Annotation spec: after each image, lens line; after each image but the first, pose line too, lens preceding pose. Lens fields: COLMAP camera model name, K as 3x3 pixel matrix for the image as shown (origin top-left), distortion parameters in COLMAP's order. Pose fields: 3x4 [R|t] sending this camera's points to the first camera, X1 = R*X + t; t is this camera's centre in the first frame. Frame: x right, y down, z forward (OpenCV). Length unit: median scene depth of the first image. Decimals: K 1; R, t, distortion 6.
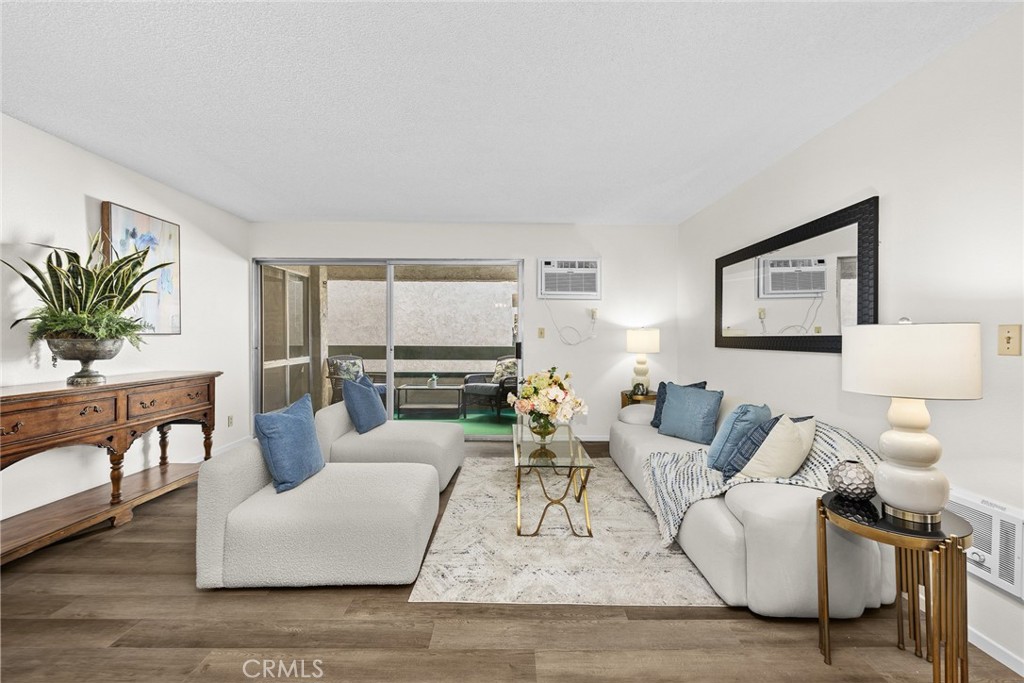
lens RADIAL K [[416.2, 0, 515.7], [0, 416.2, 341.9], [0, 0, 1]] dist [0.009318, -0.000042]
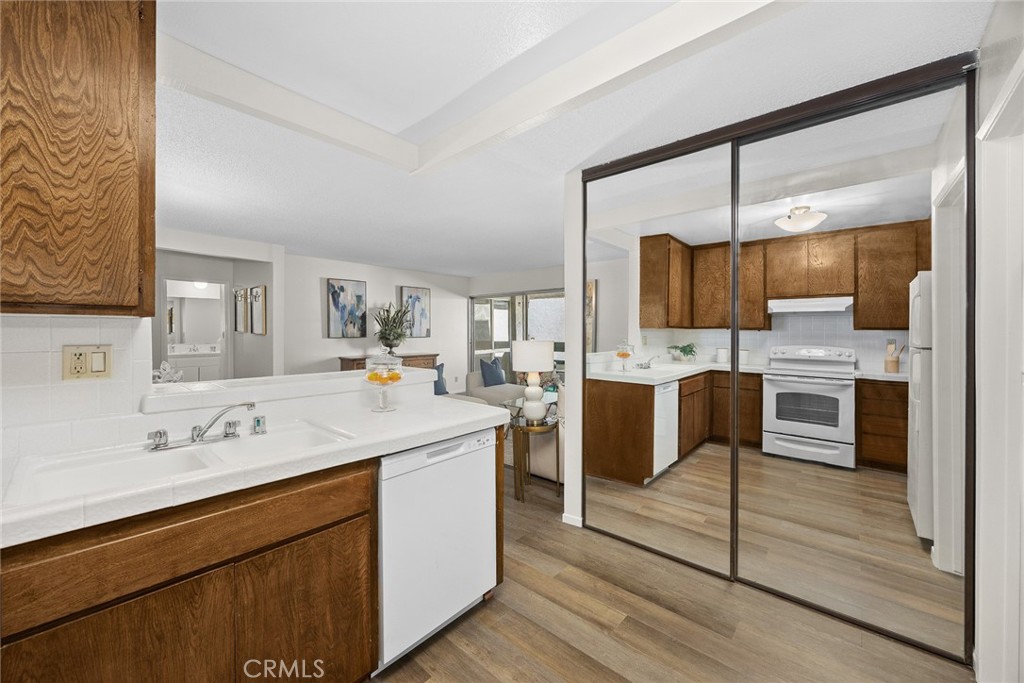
lens RADIAL K [[397.7, 0, 507.5], [0, 397.7, 329.8], [0, 0, 1]] dist [-0.000176, -0.000026]
pose [[0.737651, -0.005975, -0.675156, 0.757881], [-0.004113, 0.999903, -0.013342, -0.022644], [0.675170, 0.012619, 0.737555, -0.238623]]
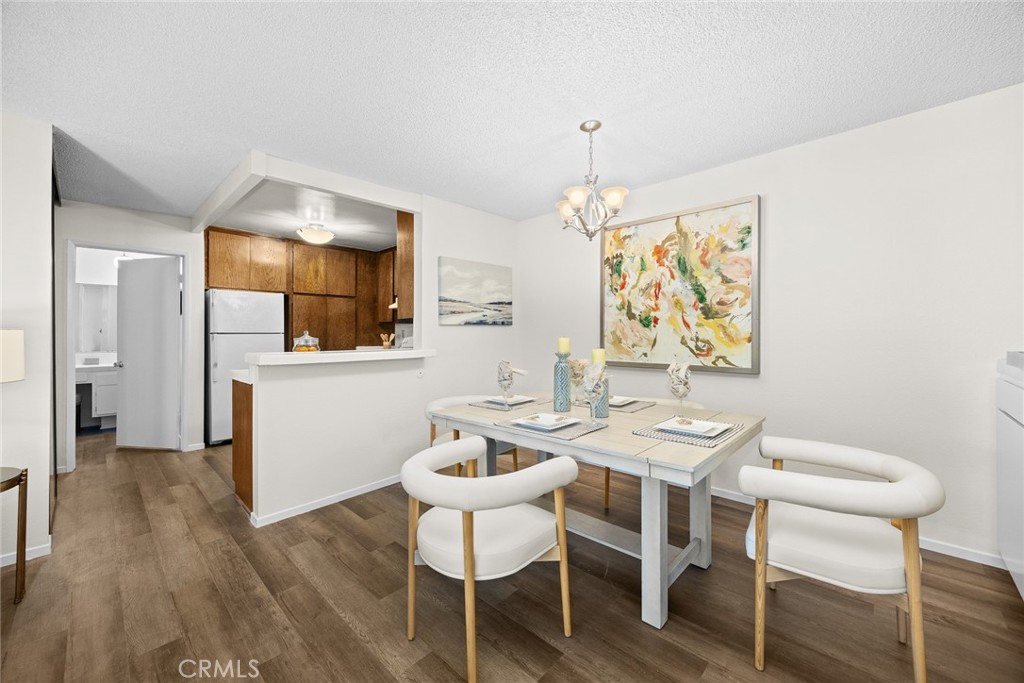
lens RADIAL K [[397.8, 0, 511.6], [0, 397.8, 334.9], [0, 0, 1]] dist [0.000650, 0.000006]
pose [[-0.717387, -0.005657, 0.696652, -0.355235], [0.004807, 0.999903, 0.013069, -0.010876], [-0.696658, 0.012724, -0.717290, 0.230615]]
